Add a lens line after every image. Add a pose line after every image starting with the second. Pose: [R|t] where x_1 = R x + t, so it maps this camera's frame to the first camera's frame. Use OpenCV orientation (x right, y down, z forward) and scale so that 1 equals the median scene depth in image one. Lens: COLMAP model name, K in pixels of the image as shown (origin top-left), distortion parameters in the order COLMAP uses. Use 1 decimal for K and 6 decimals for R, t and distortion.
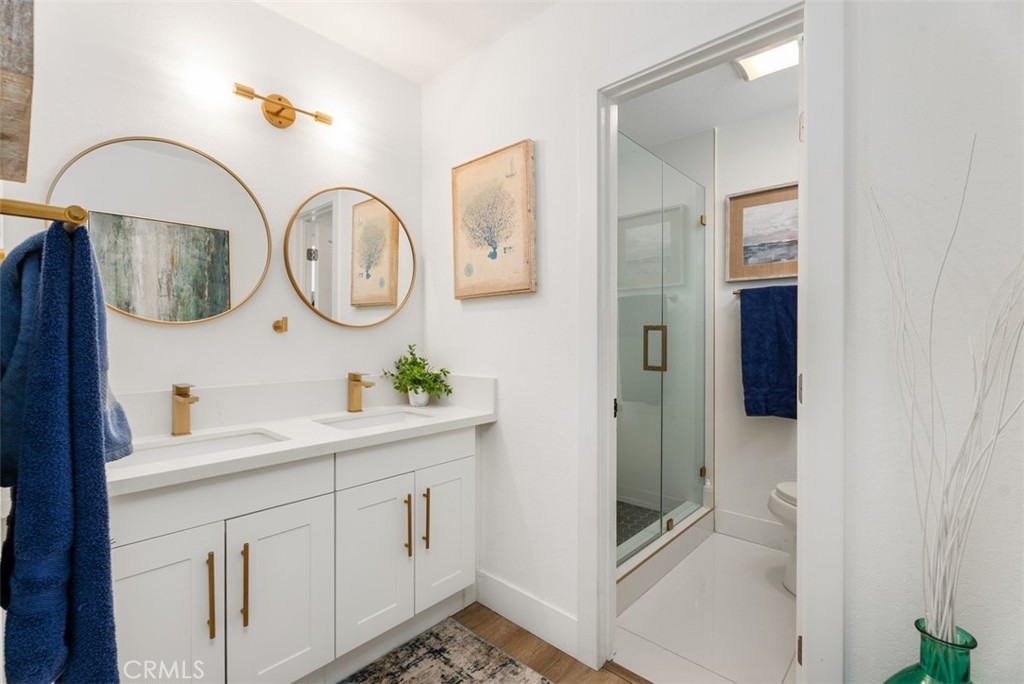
lens RADIAL K [[457.9, 0, 512.0], [0, 457.9, 342.0], [0, 0, 1]] dist [-0.001366, -0.001264]
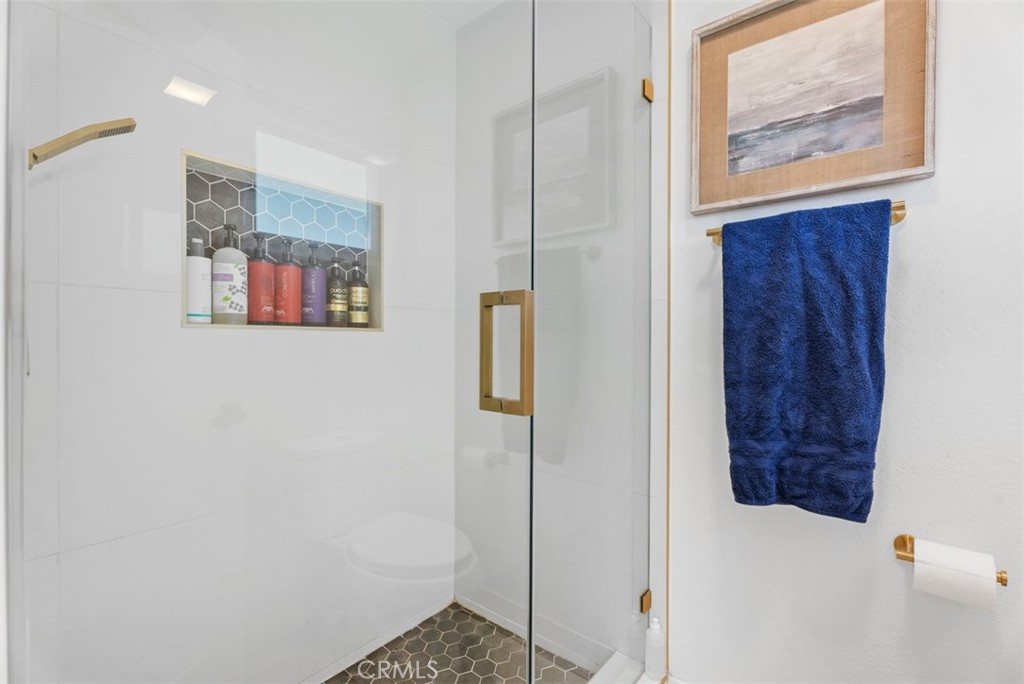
lens RADIAL K [[457.9, 0, 512.0], [0, 457.9, 342.0], [0, 0, 1]] dist [-0.001366, -0.001264]
pose [[0.998475, 0.002528, 0.055140, 0.267562], [-0.002612, 0.999996, 0.001453, 0.003966], [-0.055137, -0.001595, 0.998478, 0.562124]]
